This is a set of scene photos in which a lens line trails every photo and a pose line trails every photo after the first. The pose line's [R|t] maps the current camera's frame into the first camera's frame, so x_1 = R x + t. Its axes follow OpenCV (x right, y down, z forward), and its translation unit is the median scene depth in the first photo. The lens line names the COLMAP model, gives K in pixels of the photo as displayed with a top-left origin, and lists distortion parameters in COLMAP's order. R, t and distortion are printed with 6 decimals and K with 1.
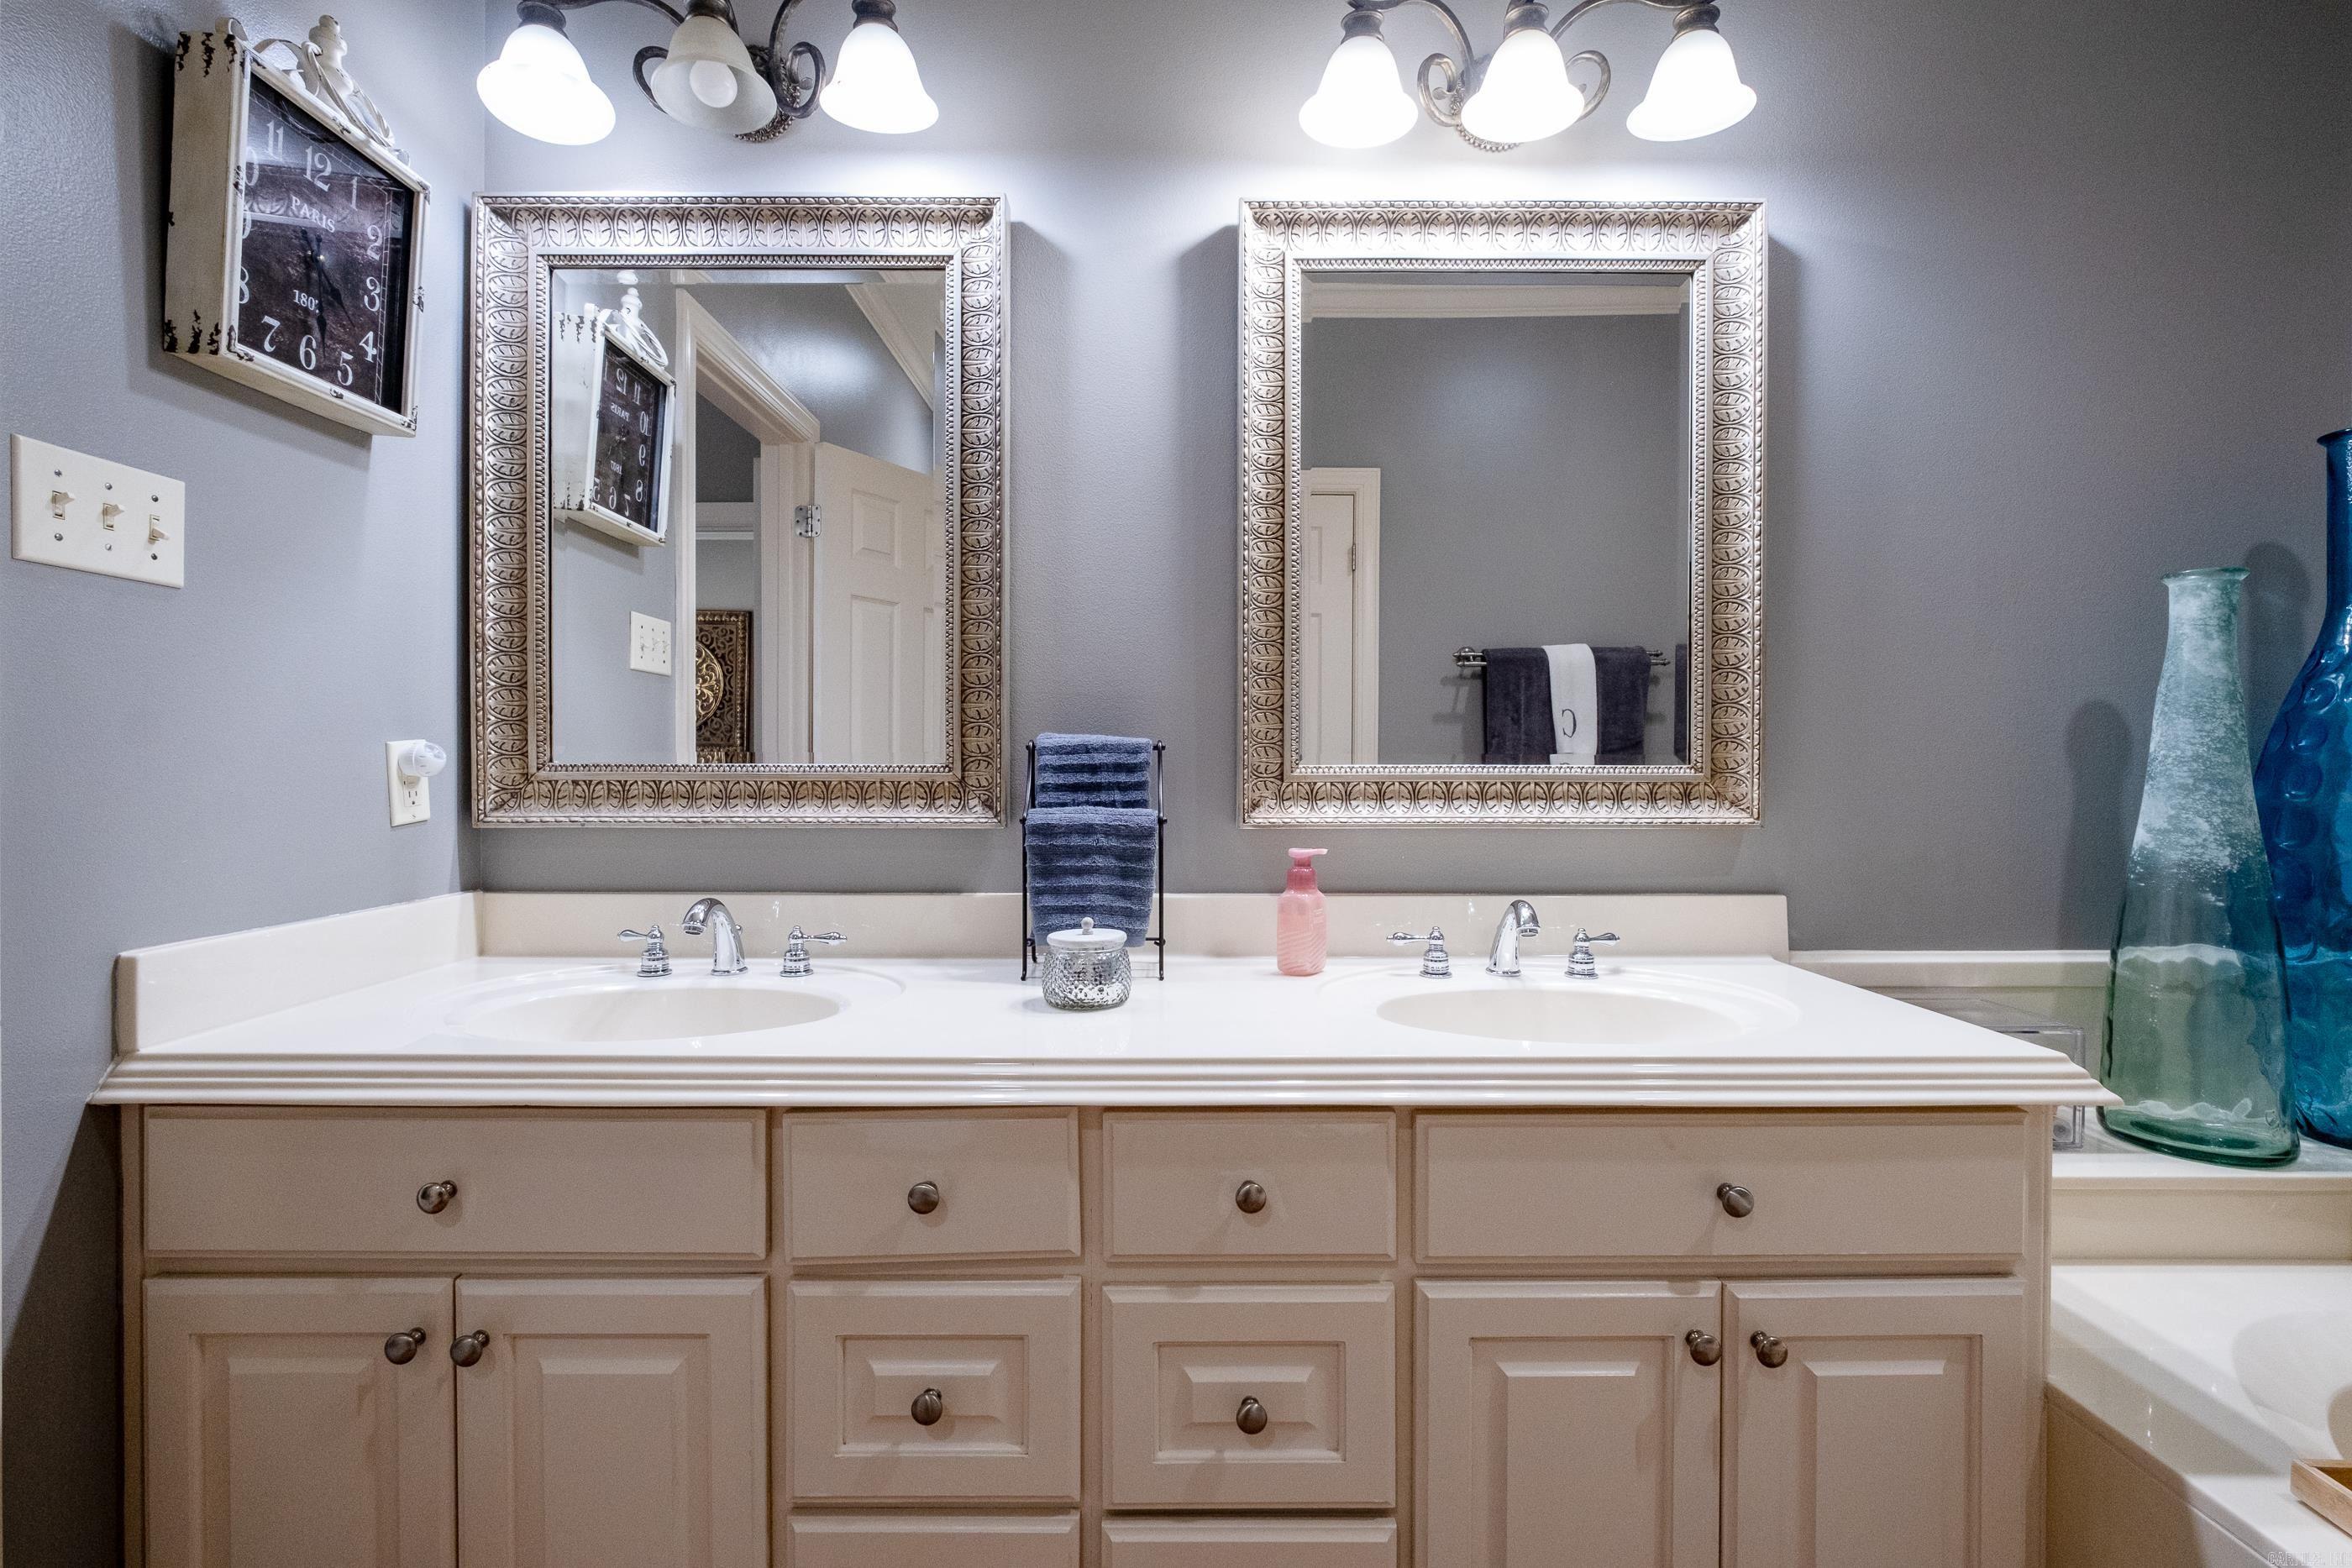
lens RADIAL K [[1032.3, 0, 1178.5], [0, 1032.3, 771.8], [0, 0, 1]] dist [0.001523, 0.000530]
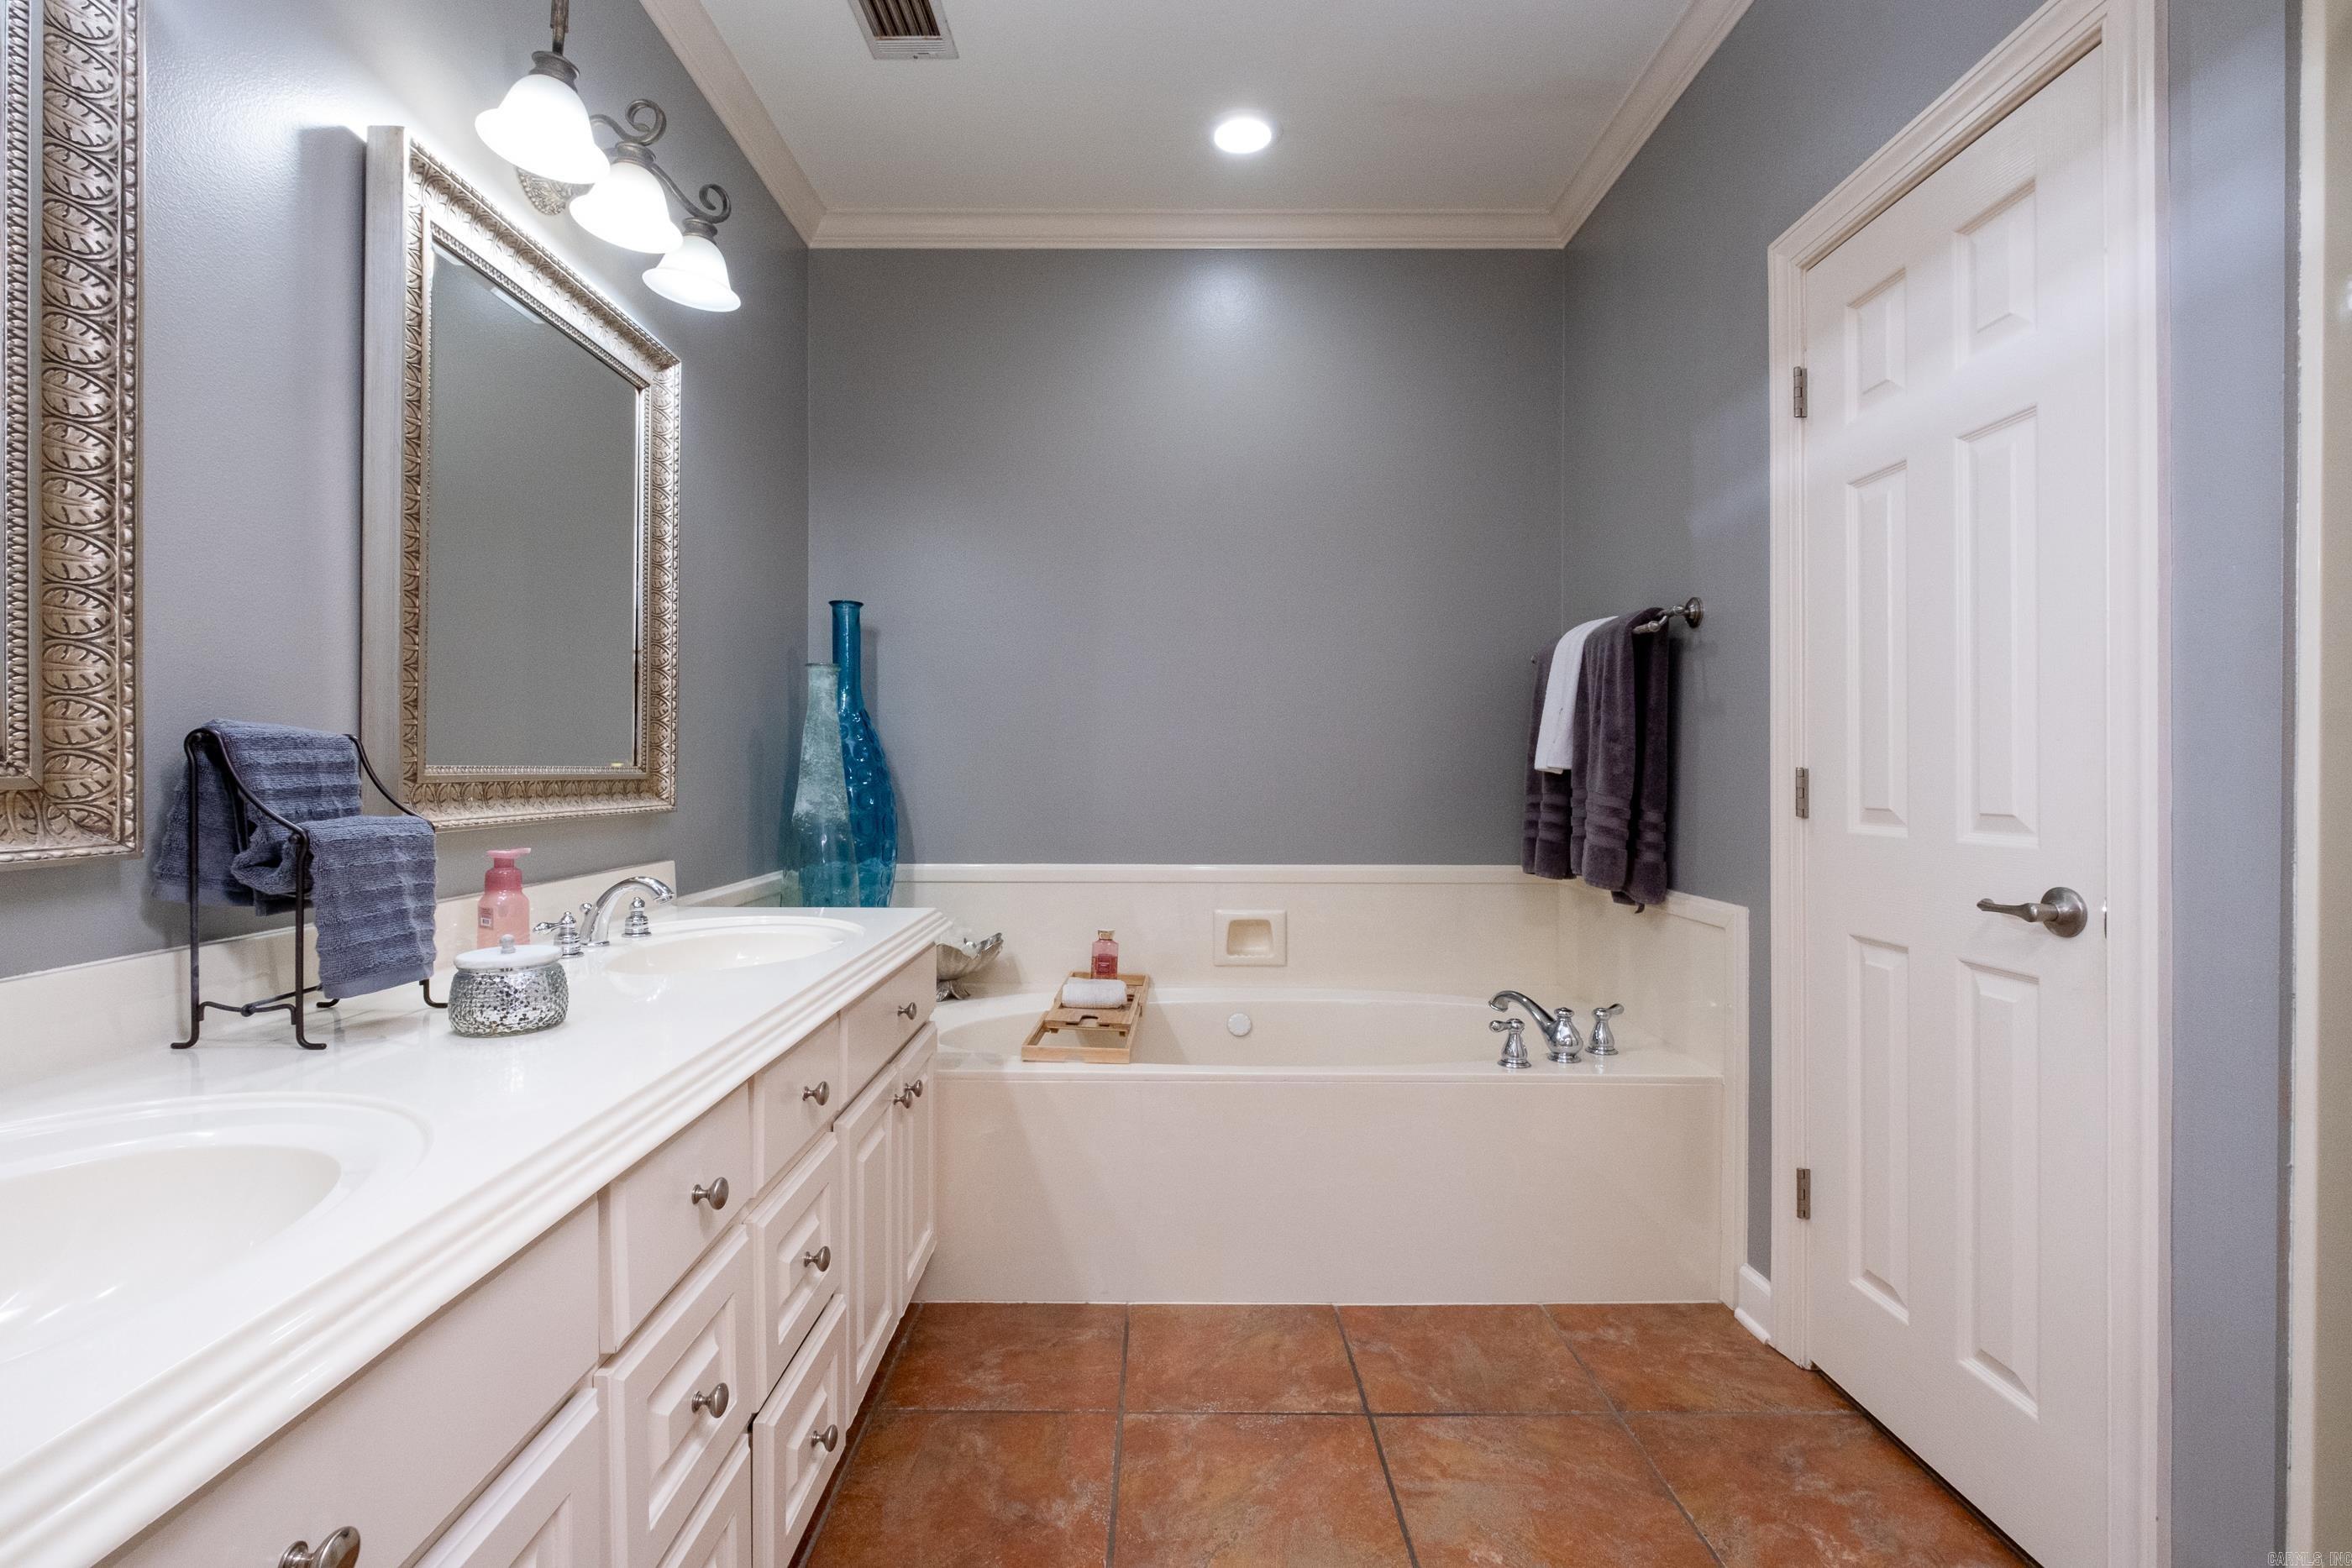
lens RADIAL K [[1042.7, 0, 1176.0], [0, 1042.7, 784.0], [0, 0, 1]] dist [-0.004549, -0.000467]
pose [[-0.006655, -0.013118, 0.999892, -0.871078], [0.000485, 0.999914, 0.013122, -0.001509], [-0.999978, 0.000573, -0.006648, 0.351570]]
